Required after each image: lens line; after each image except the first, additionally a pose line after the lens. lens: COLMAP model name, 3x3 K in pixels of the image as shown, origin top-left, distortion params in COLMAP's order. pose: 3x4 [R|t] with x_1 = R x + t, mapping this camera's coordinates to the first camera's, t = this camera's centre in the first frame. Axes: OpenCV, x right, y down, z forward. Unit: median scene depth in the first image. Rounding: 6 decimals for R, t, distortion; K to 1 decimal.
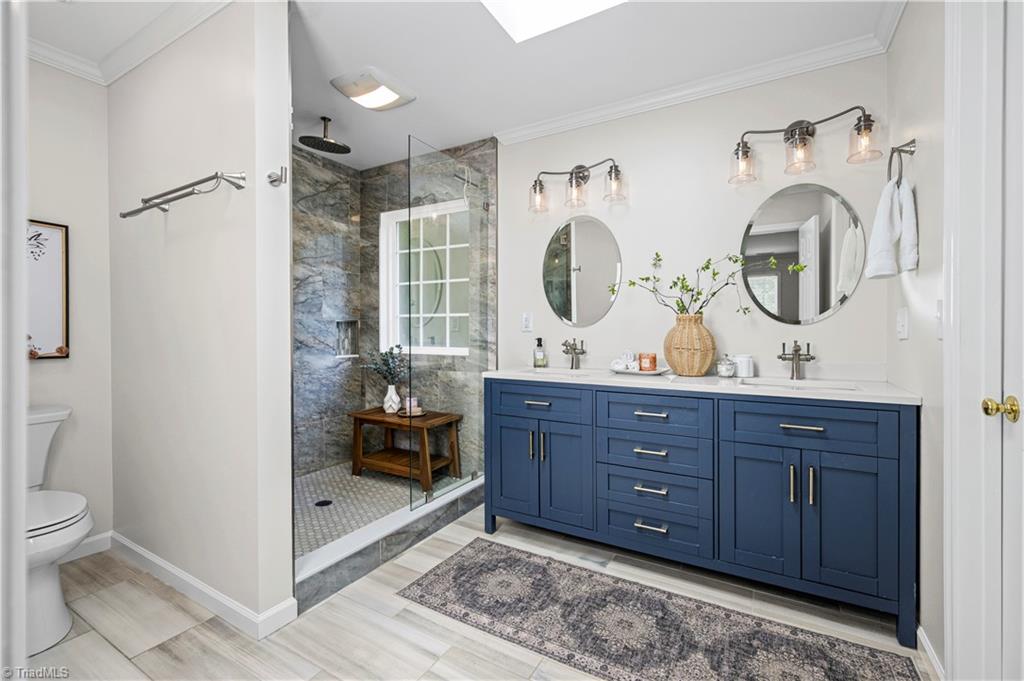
lens RADIAL K [[443.8, 0, 513.9], [0, 443.8, 333.7], [0, 0, 1]] dist [-0.002293, -0.000161]
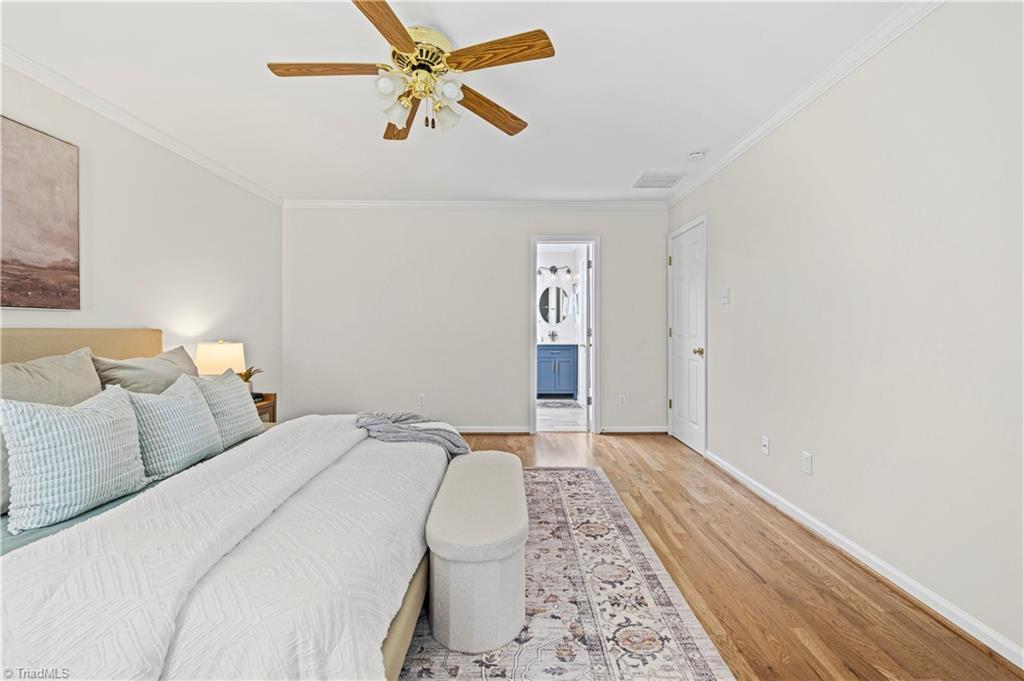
lens RADIAL K [[443.8, 0, 511.5], [0, 443.8, 341.4], [0, 0, 1]] dist [-0.002293, -0.000161]
pose [[0.867487, 0.005775, 0.497425, -1.407836], [-0.003458, 0.999978, -0.005578, 0.125645], [-0.497447, 0.003119, 0.867489, -1.903122]]
